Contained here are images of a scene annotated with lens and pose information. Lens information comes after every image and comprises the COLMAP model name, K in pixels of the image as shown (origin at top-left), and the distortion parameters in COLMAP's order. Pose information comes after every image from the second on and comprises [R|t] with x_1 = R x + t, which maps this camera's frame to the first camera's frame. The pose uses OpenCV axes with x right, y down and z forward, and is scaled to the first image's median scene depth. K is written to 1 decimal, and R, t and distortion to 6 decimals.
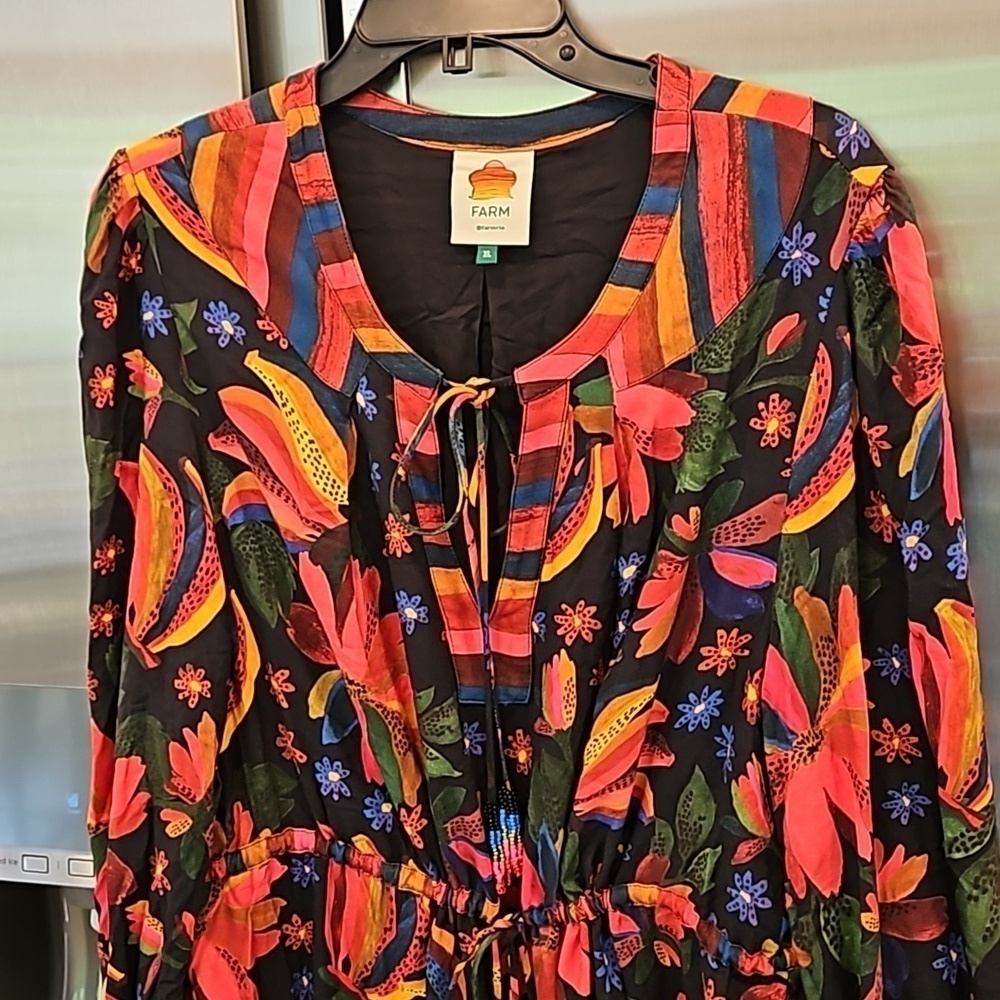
lens RADIAL K [[1575.1, 0, 478.4], [0, 1575.1, 497.5], [0, 0, 1]] dist [0.091511, -0.213479]
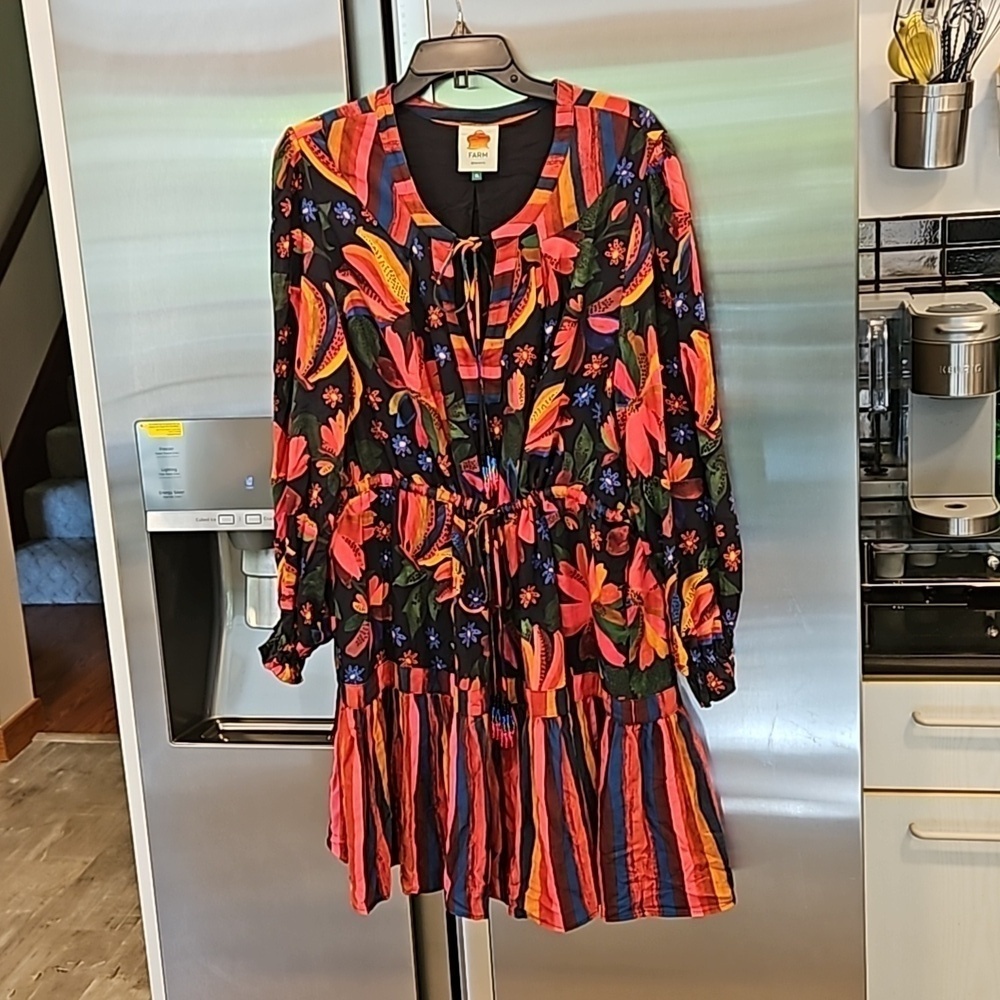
lens RADIAL K [[1575.1, 0, 478.4], [0, 1575.1, 497.5], [0, 0, 1]] dist [0.091511, -0.213479]
pose [[0.996002, -0.029561, 0.084298, -0.176621], [0.028701, 0.999523, 0.011394, 0.239174], [-0.084594, -0.008929, 0.996375, -1.047746]]
